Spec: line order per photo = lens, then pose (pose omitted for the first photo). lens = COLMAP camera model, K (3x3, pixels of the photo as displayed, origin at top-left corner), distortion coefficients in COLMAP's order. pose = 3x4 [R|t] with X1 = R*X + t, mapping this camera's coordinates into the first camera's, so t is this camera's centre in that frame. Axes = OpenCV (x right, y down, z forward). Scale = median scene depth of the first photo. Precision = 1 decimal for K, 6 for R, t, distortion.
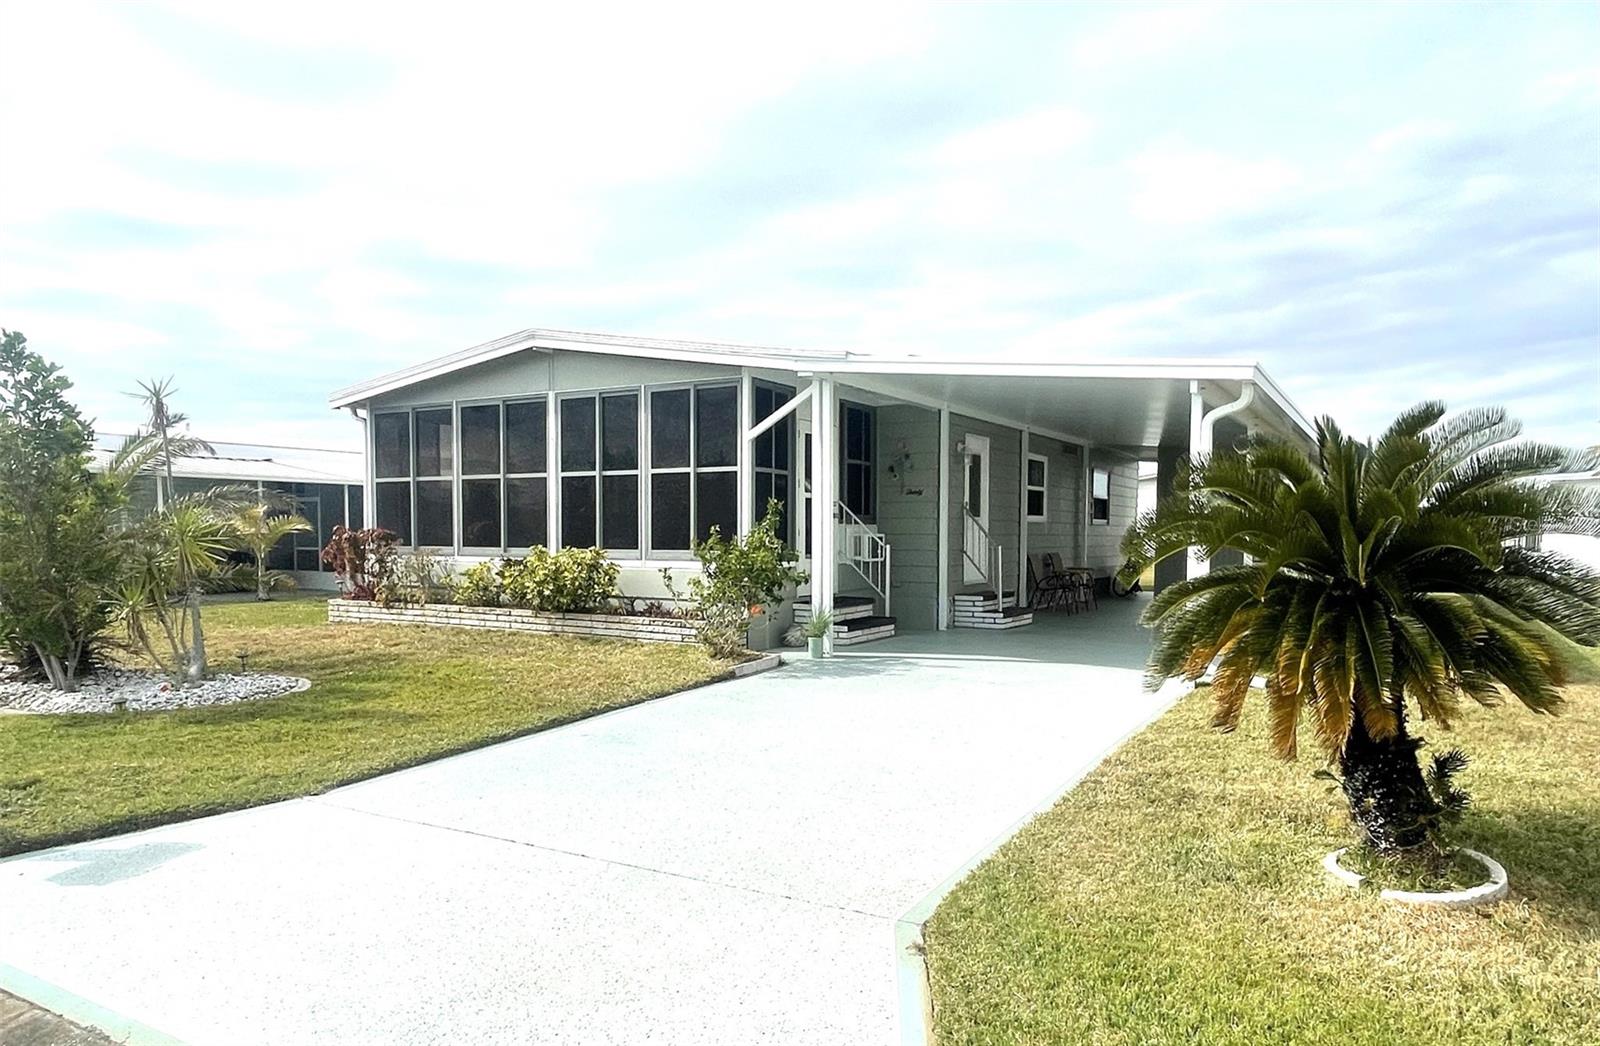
lens RADIAL K [[1021.0, 0, 802.0], [0, 1021.0, 584.4], [0, 0, 1]] dist [-0.004880, -0.001055]
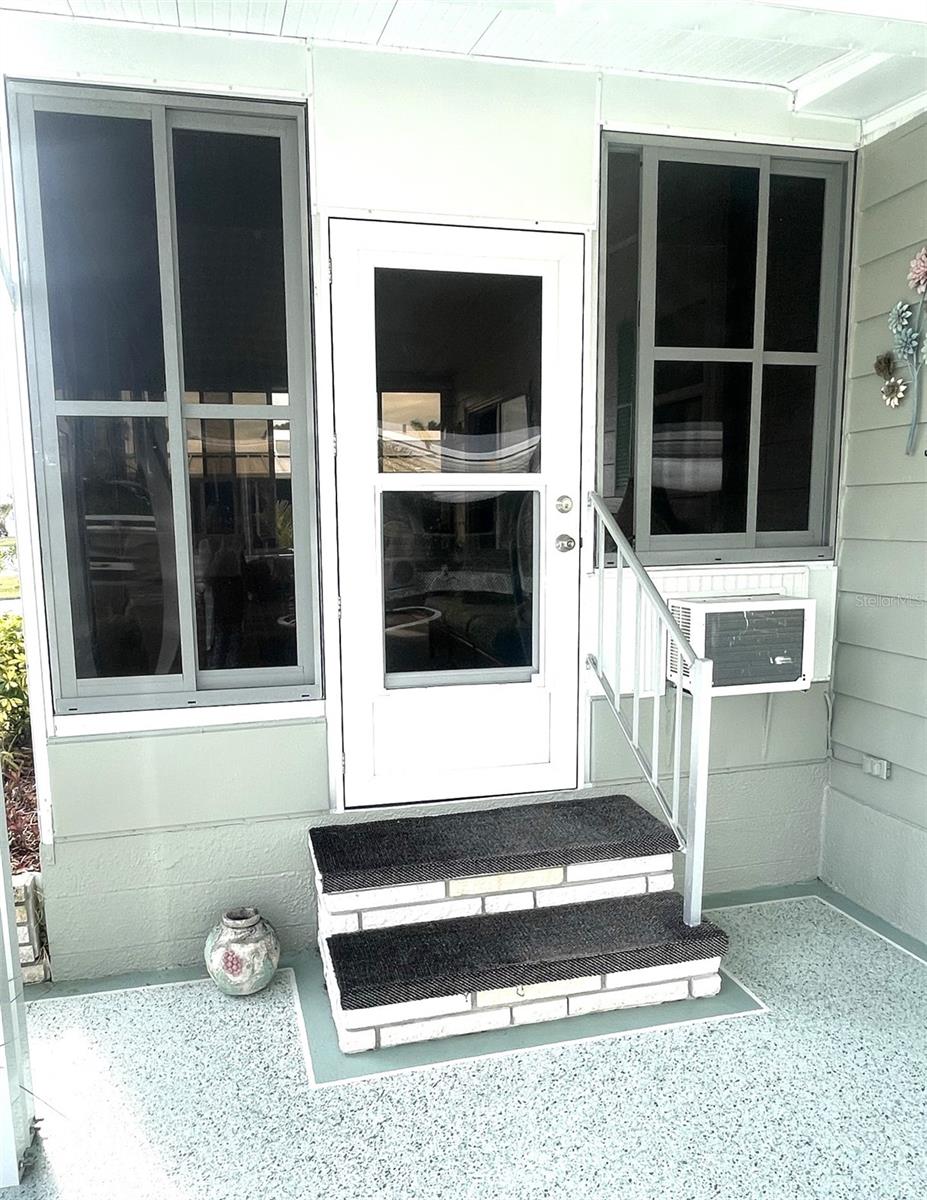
lens RADIAL K [[863.0, 0, 417.5], [0, 863.0, 645.7], [0, 0, 1]] dist [0.005731, 0.001274]
pose [[0.692538, 0.092829, -0.715384, 0.185895], [-0.016343, 0.993450, 0.113091, -0.064370], [0.721196, -0.066628, 0.689519, 0.775650]]
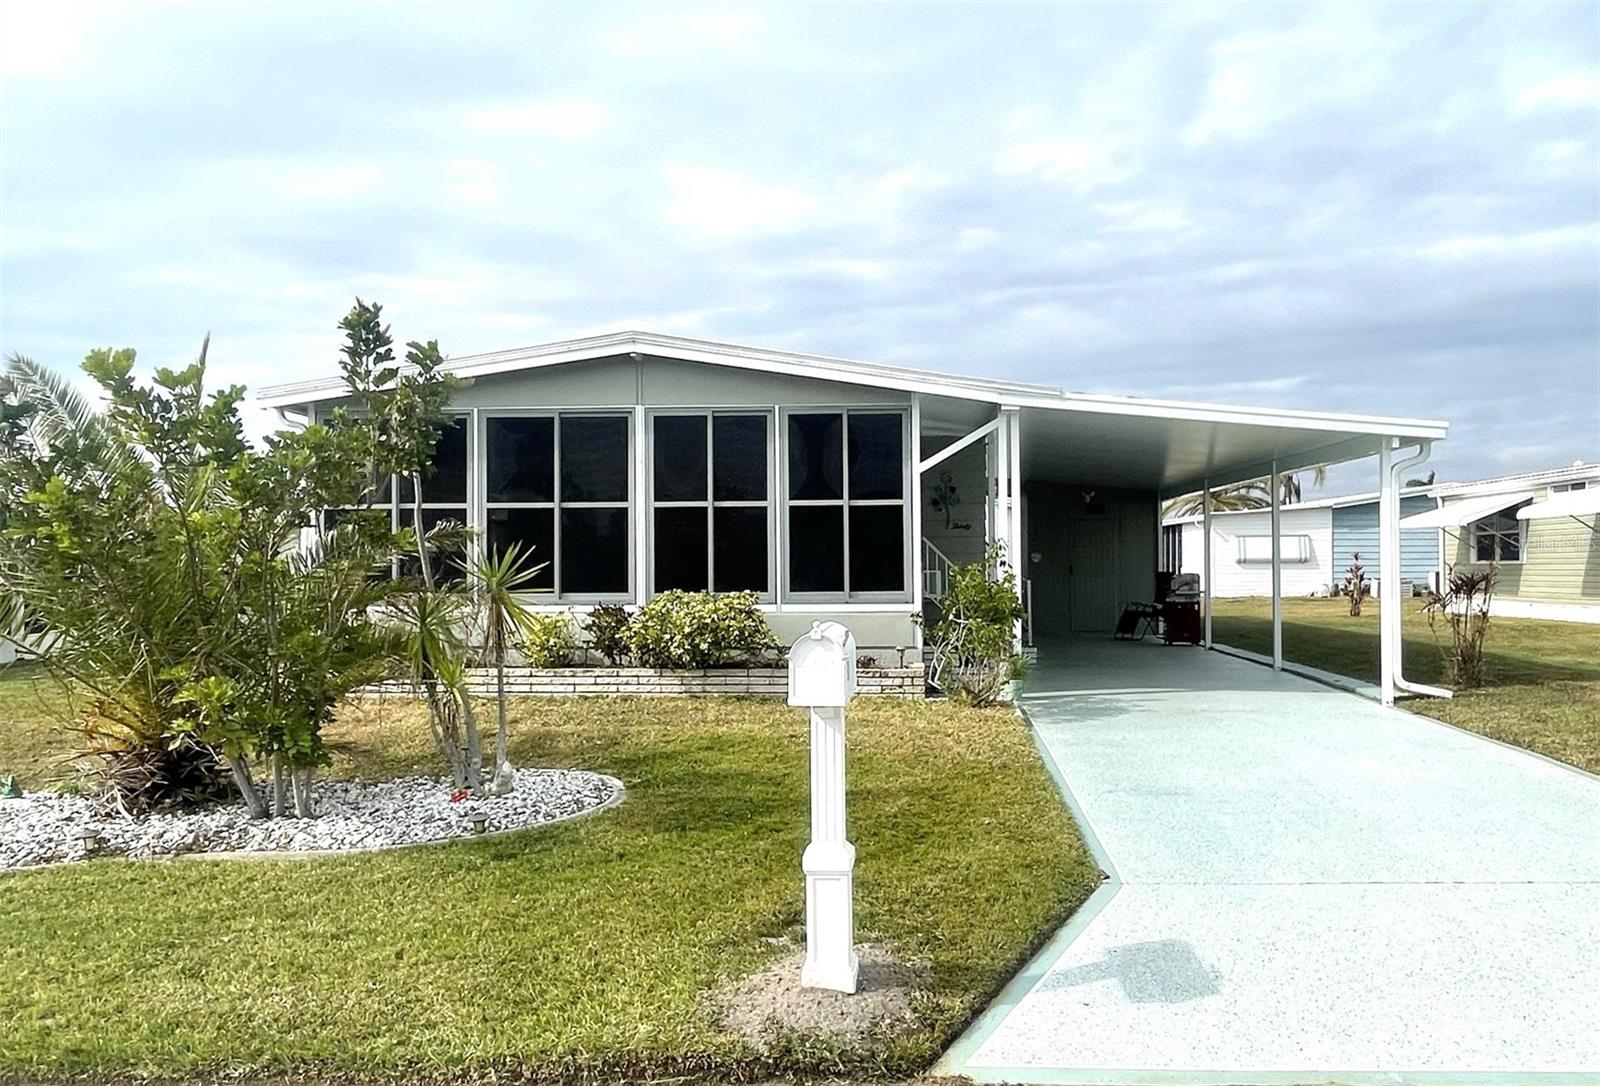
lens RADIAL K [[1153.0, 0, 848.0], [0, 1153.0, 548.0], [0, 0, 1]] dist [0.000907, 0.001417]
pose [[0.884643, -0.005112, 0.466240, -0.516243], [0.034487, 0.997918, -0.054494, -0.014505], [-0.464991, 0.064287, 0.882978, 0.087246]]
